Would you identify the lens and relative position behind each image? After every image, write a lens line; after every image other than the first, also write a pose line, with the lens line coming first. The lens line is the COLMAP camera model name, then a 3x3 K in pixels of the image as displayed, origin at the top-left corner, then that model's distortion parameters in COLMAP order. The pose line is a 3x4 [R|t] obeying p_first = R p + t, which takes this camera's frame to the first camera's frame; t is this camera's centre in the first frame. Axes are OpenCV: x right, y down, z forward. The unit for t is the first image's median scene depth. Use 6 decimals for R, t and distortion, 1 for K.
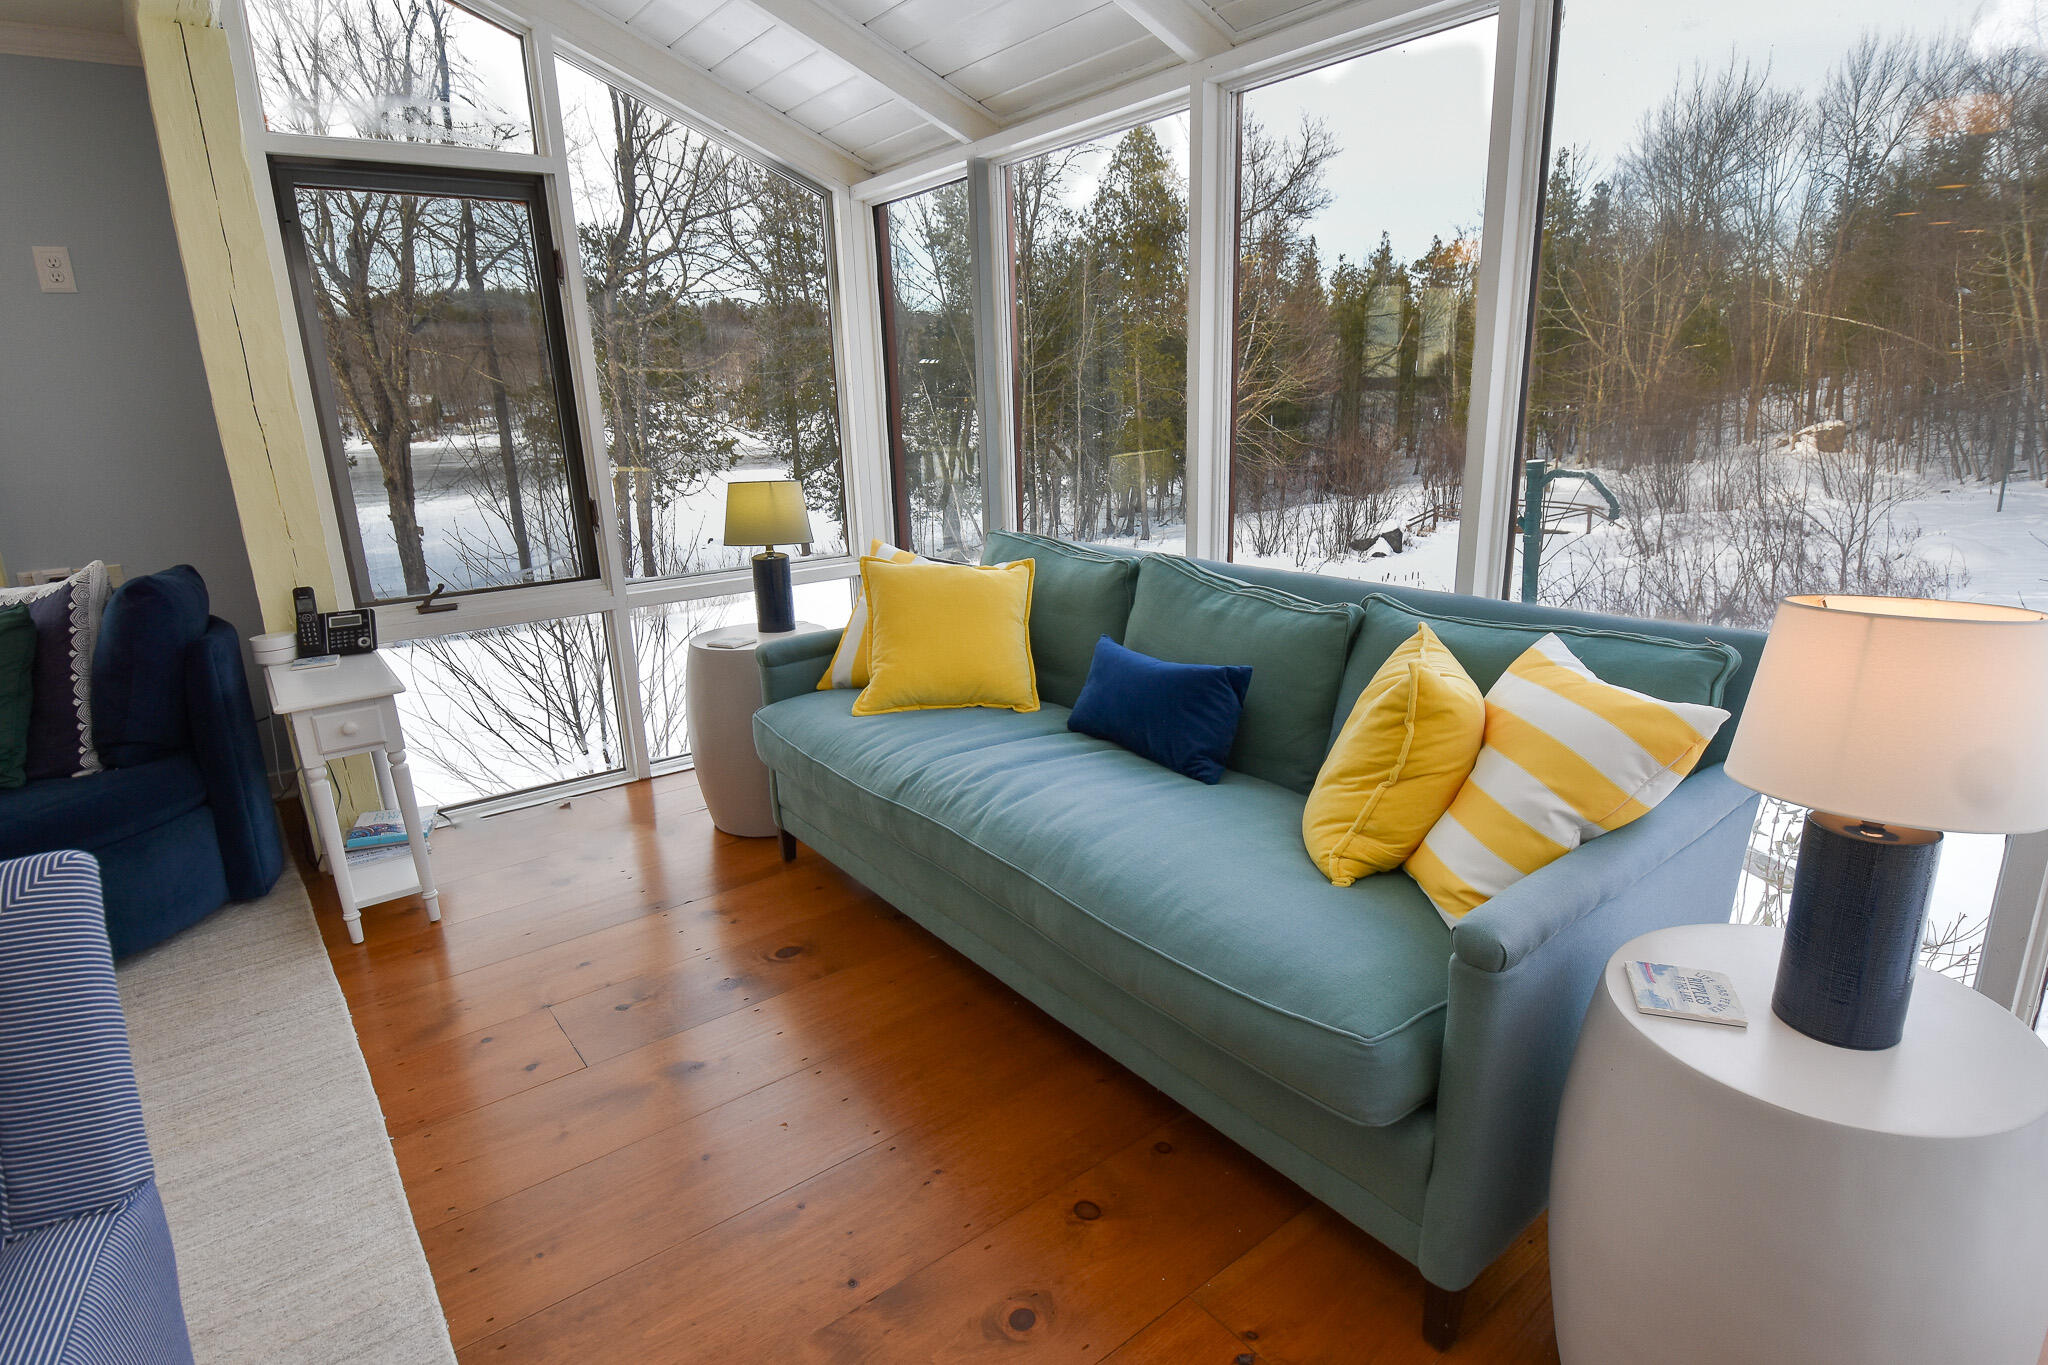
lens RADIAL K [[1064.9, 0, 1024.7], [0, 1064.9, 691.7], [0, 0, 1]] dist [-0.001658, -0.000309]
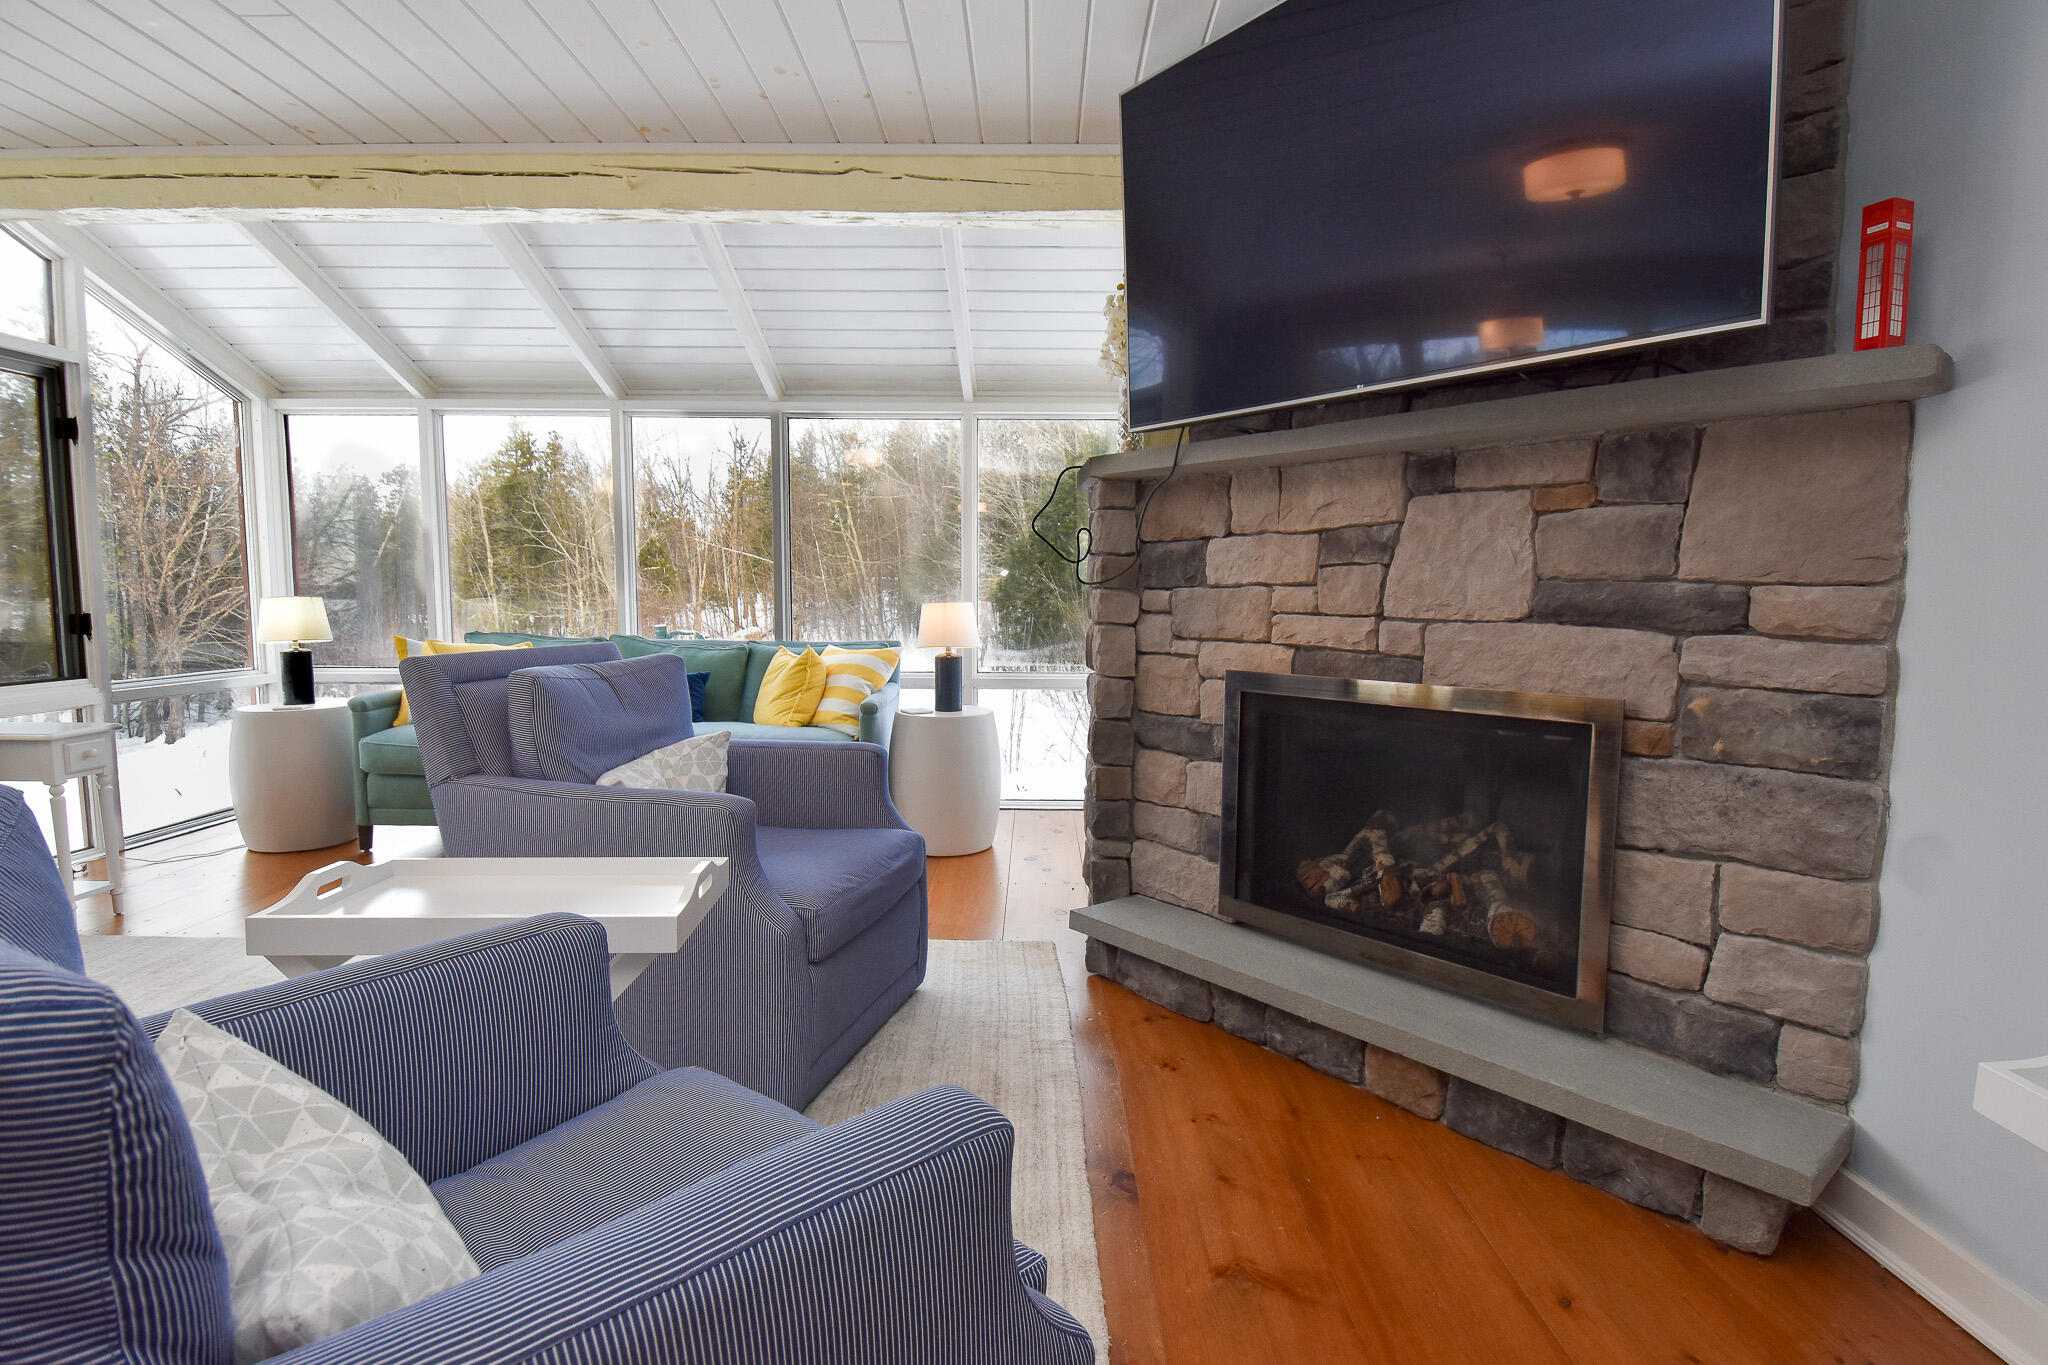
lens RADIAL K [[1064.9, 0, 1024.7], [0, 1064.9, 691.7], [0, 0, 1]] dist [-0.001658, -0.000309]
pose [[0.619701, -0.035938, 0.784015, -0.637695], [0.187087, 0.976918, -0.103097, 0.208149], [-0.762213, 0.210569, 0.612121, -0.487870]]
